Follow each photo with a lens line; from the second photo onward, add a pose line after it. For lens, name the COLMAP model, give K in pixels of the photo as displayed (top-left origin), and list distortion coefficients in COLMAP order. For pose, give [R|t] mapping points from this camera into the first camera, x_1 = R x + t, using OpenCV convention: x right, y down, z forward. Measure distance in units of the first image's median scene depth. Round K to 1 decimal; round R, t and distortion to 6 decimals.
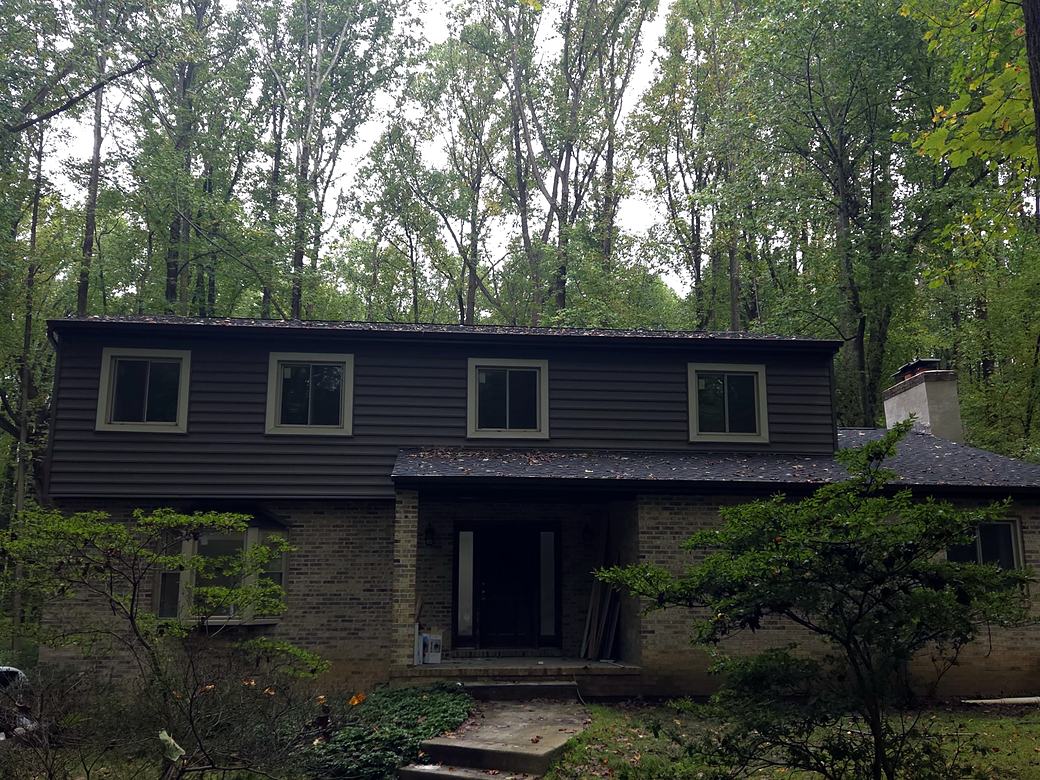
lens RADIAL K [[1106.2, 0, 520.0], [0, 1106.2, 390.0], [0, 0, 1]] dist [0.068905, -0.003221]
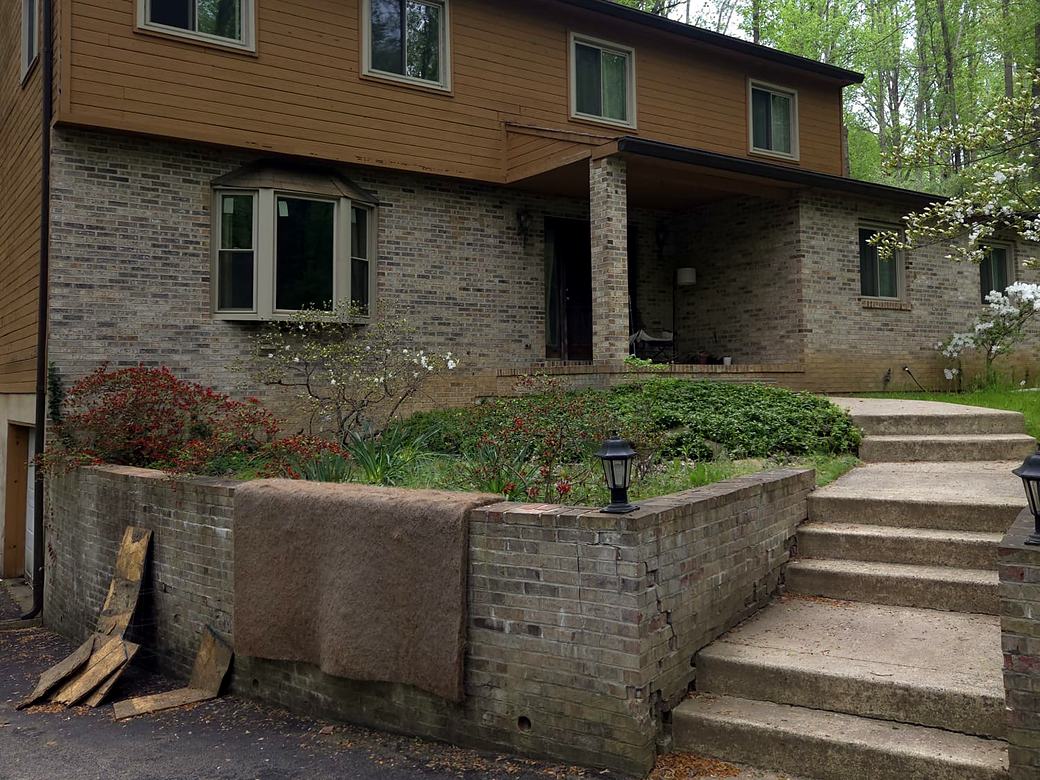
lens RADIAL K [[1106.2, 0, 520.0], [0, 1106.2, 390.0], [0, 0, 1]] dist [0.068905, -0.003221]
pose [[0.823860, -0.003012, 0.566786, -0.576475], [-0.091078, 0.986287, 0.137630, 0.136930], [-0.559428, -0.165010, 0.812288, 0.286680]]
